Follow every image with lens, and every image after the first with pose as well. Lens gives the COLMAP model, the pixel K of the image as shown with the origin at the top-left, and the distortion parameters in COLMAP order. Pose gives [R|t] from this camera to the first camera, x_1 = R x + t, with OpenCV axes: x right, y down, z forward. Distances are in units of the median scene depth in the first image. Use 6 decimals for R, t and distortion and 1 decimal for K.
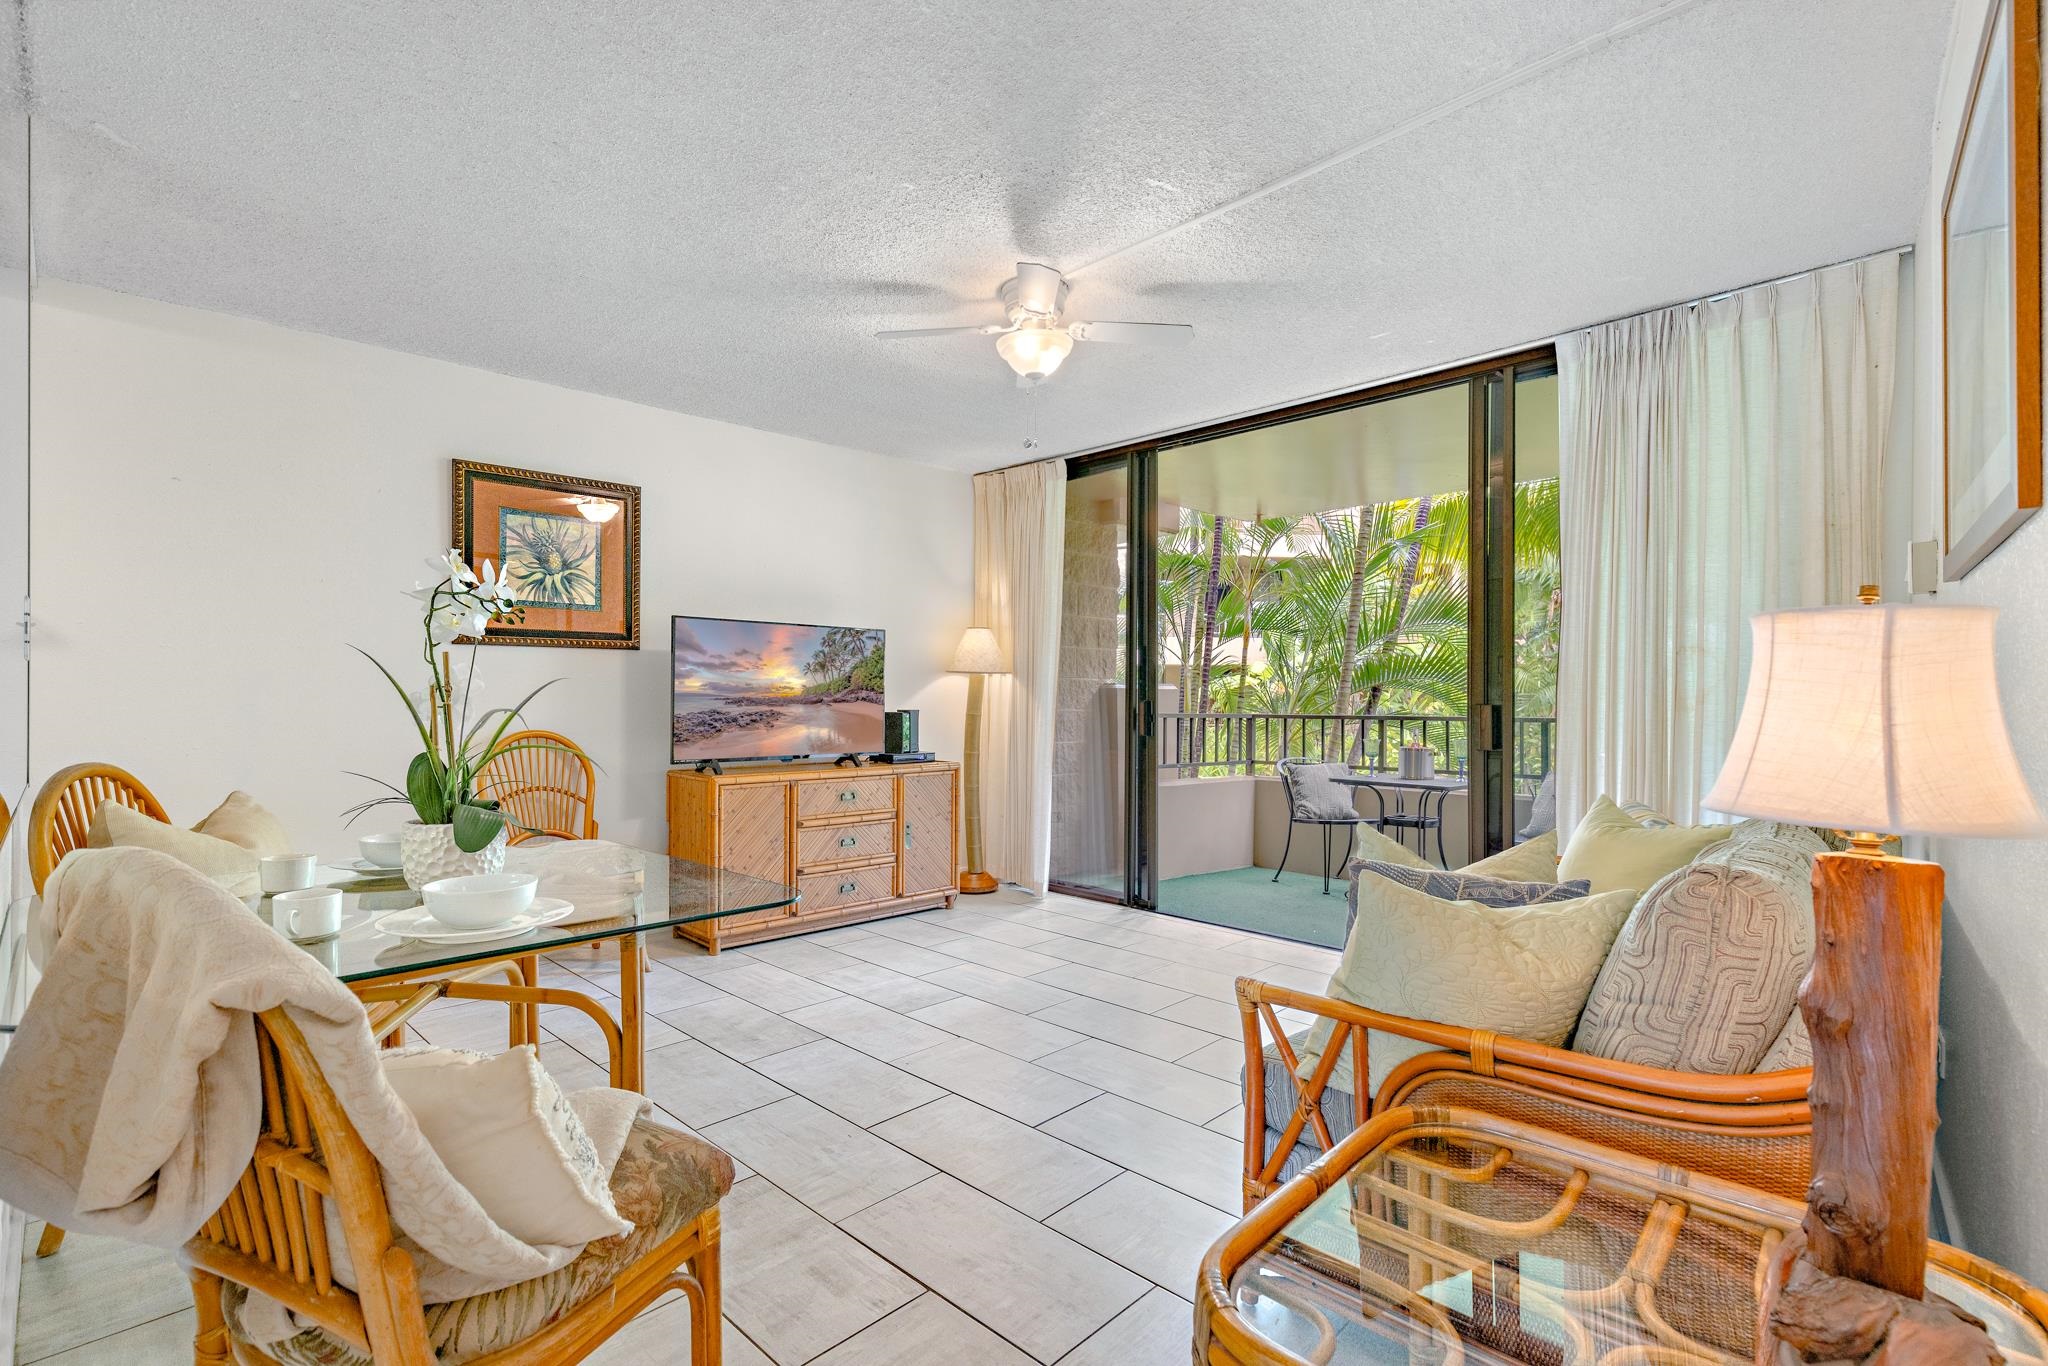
lens RADIAL K [[925.9, 0, 1034.4], [0, 925.9, 702.8], [0, 0, 1]] dist [-0.002903, 0.000668]
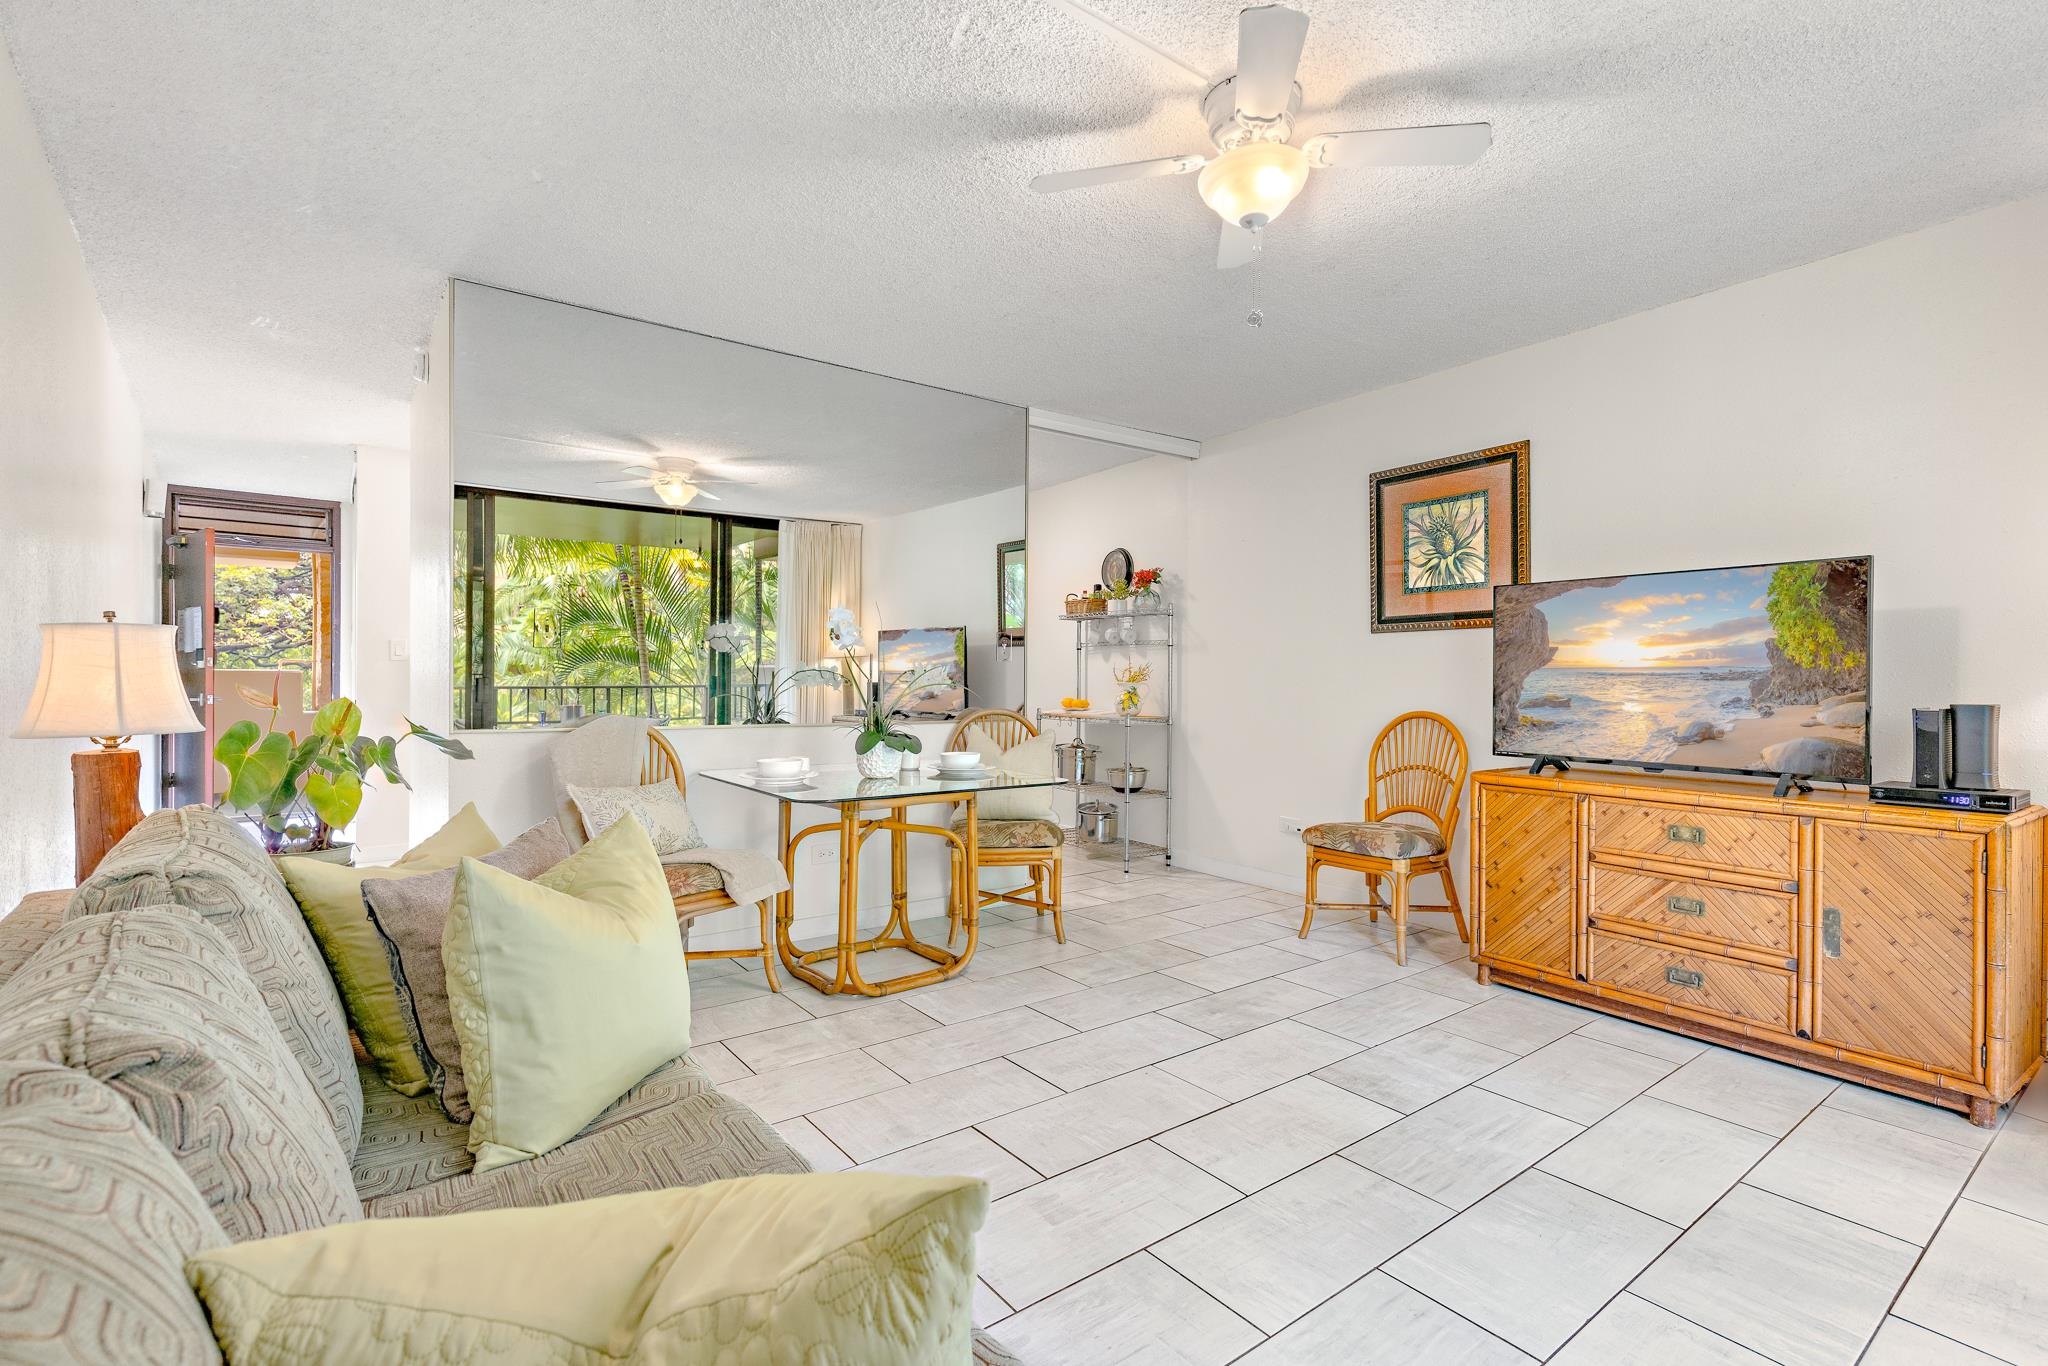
lens RADIAL K [[925.9, 0, 1023.9], [0, 925.9, 681.3], [0, 0, 1]] dist [-0.002903, 0.000668]
pose [[-0.161437, 0.002043, -0.986881, 0.555054], [-0.010443, 0.999938, 0.003778, -0.002846], [0.986828, 0.010916, -0.161406, 0.716390]]
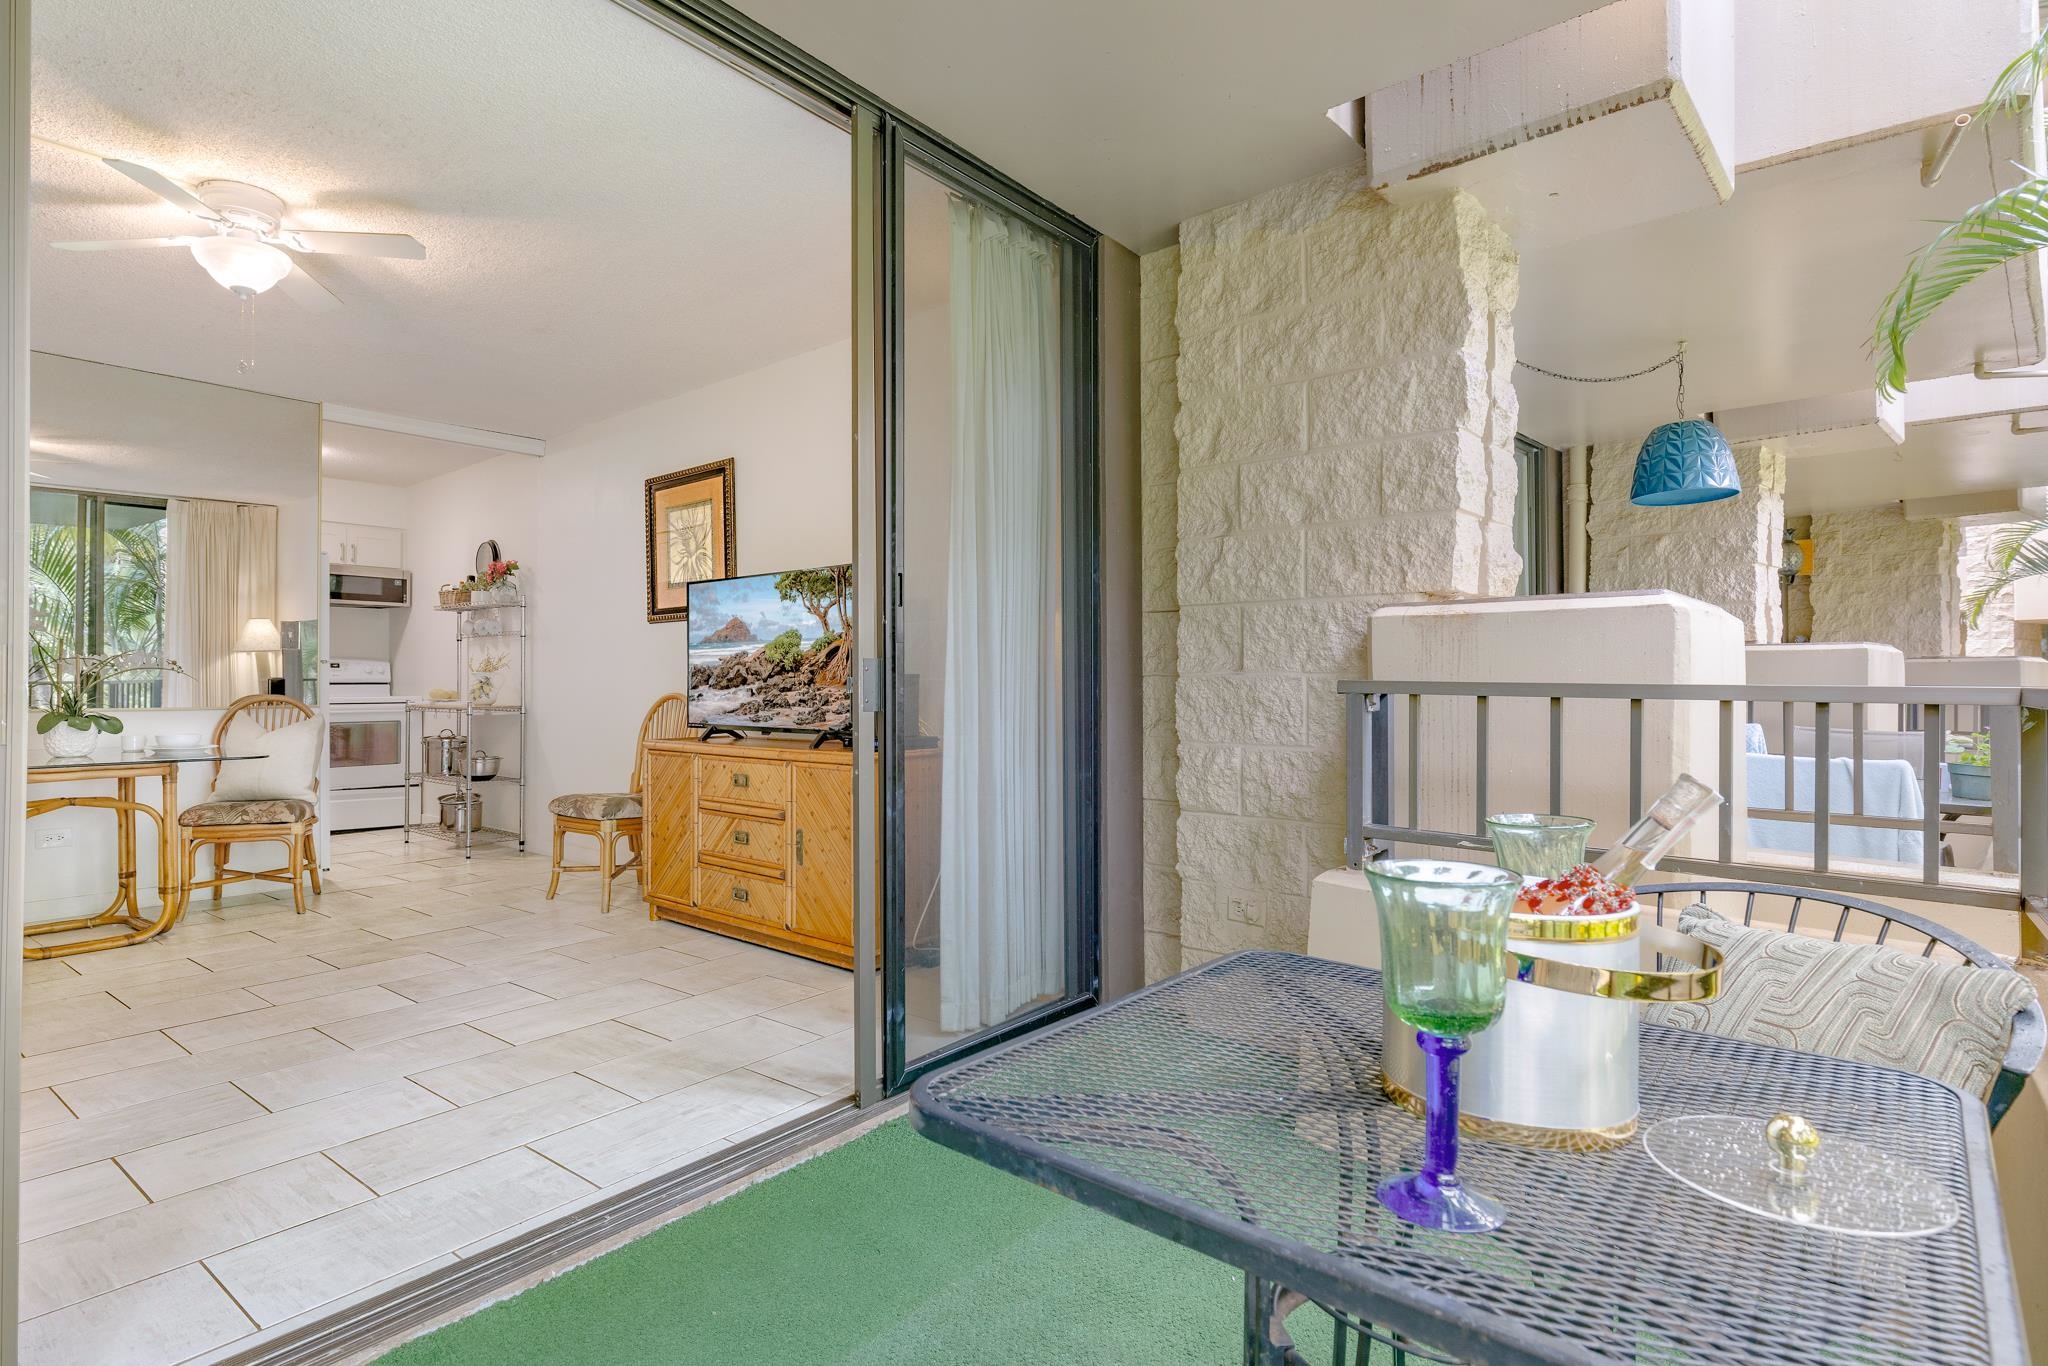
lens RADIAL K [[1047.7, 0, 928.6], [0, 1047.7, 670.7], [0, 0, 1]] dist [-0.018397, -0.001145]
pose [[0.071872, -0.011127, -0.997352, 0.796389], [-0.003026, 0.999931, -0.011374, 0.016201], [0.997409, 0.003836, 0.071833, 1.211131]]
